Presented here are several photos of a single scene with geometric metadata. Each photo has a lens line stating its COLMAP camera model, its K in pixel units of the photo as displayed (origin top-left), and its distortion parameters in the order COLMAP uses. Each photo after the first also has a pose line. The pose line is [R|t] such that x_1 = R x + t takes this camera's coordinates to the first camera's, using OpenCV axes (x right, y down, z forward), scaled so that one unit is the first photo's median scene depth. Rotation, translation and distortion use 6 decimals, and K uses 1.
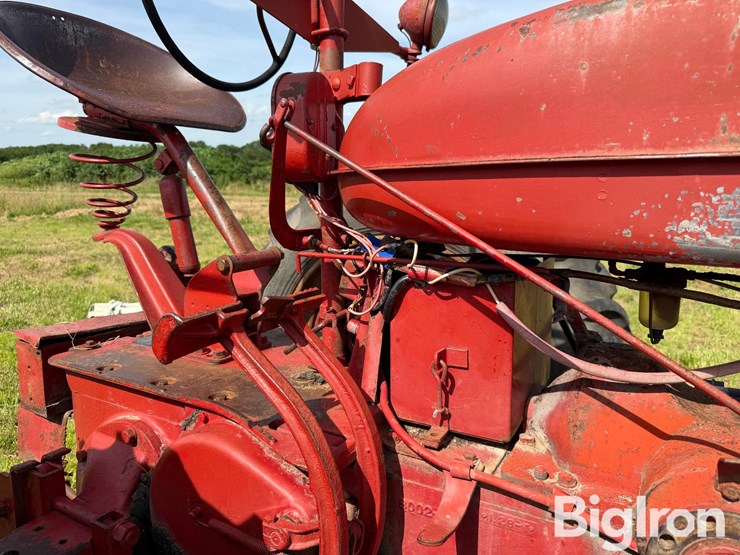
lens RADIAL K [[523.6, 0, 363.6], [0, 523.6, 276.9], [0, 0, 1]] dist [0.072173, -0.109452]
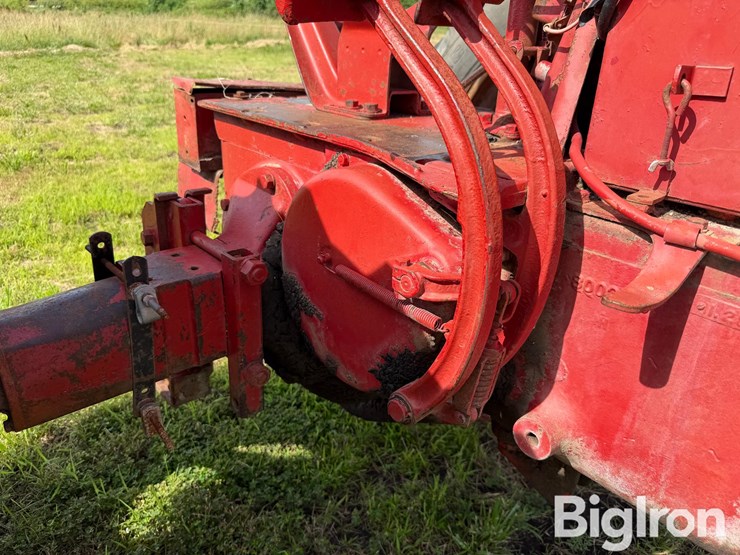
lens RADIAL K [[528.8, 0, 366.0], [0, 528.8, 282.6], [0, 0, 1]] dist [0.027791, -0.051012]
pose [[0.946780, 0.168679, -0.274145, -0.002678], [-0.088697, 0.955438, 0.281550, 0.237629], [0.309420, -0.242250, 0.919551, 0.207361]]
